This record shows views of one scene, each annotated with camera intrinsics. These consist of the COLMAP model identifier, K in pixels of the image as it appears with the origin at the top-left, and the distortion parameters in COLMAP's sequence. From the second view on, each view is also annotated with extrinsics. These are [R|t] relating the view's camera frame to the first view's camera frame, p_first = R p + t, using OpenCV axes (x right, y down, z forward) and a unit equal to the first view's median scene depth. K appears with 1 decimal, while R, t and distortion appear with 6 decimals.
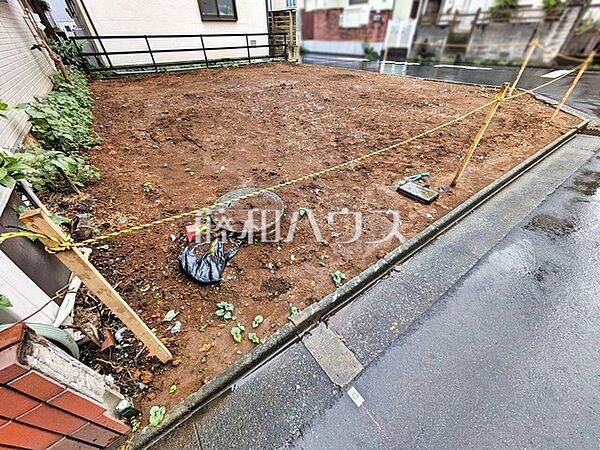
lens RADIAL K [[237.1, 0, 299.6], [0, 237.1, 224.8], [0, 0, 1]] dist [0.000953, 0.001998]
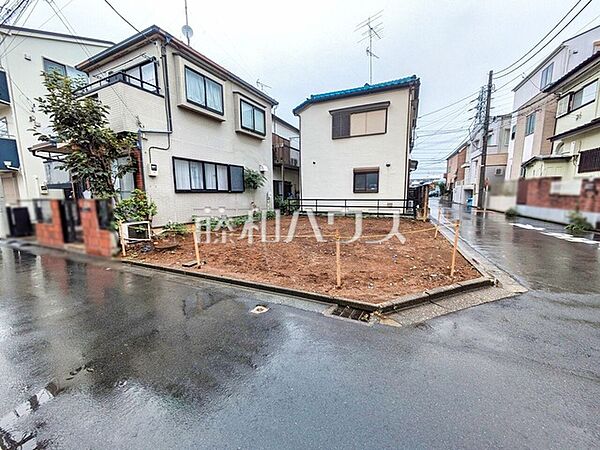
lens RADIAL K [[237.1, 0, 297.9], [0, 237.1, 225.3], [0, 0, 1]] dist [0.000953, 0.001998]
pose [[0.462511, 0.127773, -0.877358, 0.711713], [-0.559197, 0.809956, -0.176832, -0.147185], [0.688027, 0.572403, 0.446064, 0.118113]]
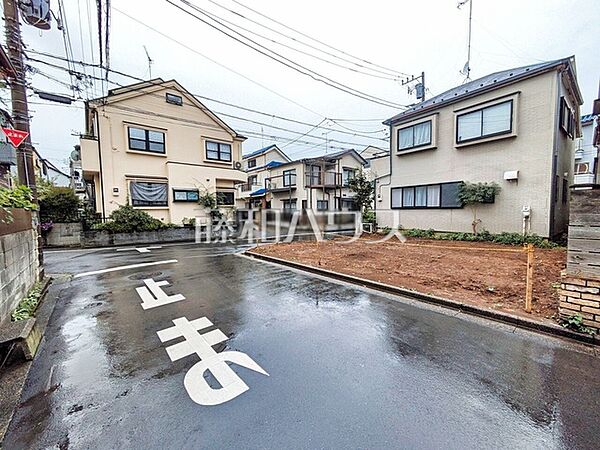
lens RADIAL K [[237.1, 0, 299.1], [0, 237.1, 226.9], [0, 0, 1]] dist [0.000953, 0.001998]
pose [[-0.999054, 0.031671, -0.029810, 0.342296], [0.002522, 0.726421, 0.687245, -1.028593], [0.043420, 0.686519, -0.725814, 1.185465]]
